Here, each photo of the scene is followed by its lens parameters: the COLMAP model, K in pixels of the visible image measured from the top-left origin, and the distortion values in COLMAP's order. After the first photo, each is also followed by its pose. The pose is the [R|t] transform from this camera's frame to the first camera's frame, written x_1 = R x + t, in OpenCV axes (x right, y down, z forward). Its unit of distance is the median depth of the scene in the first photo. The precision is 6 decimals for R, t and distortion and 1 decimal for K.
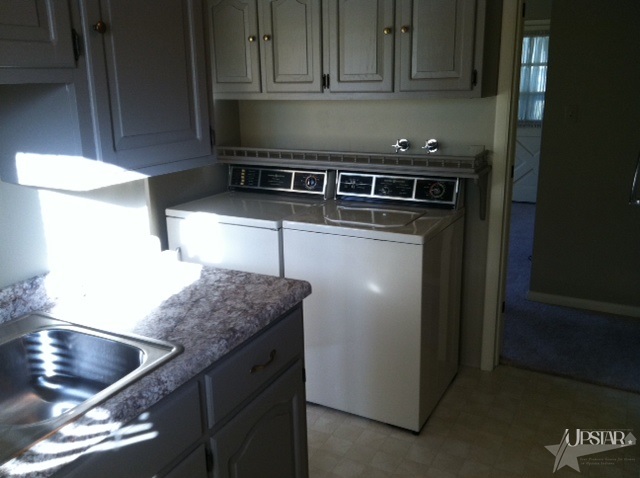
lens RADIAL K [[595.4, 0, 322.9], [0, 595.4, 237.9], [0, 0, 1]] dist [0.095831, -0.158617]
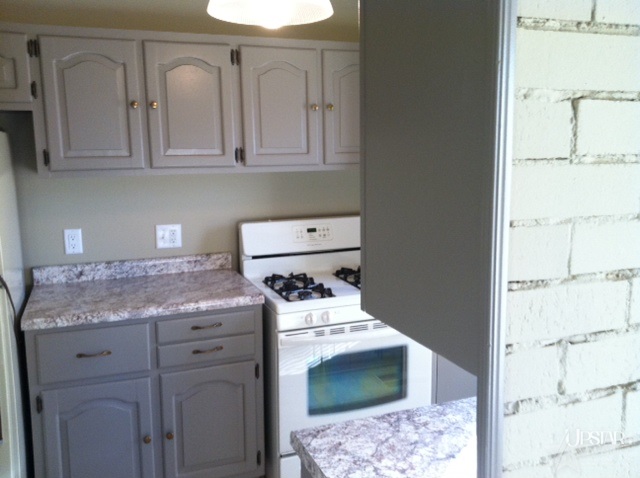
lens RADIAL K [[595.4, 0, 322.9], [0, 595.4, 237.9], [0, 0, 1]] dist [0.095831, -0.158617]
pose [[-0.778491, -0.070591, 0.623673, -0.527605], [0.181519, 0.925874, 0.331375, -0.404977], [-0.600835, 0.371181, -0.707971, 1.517509]]
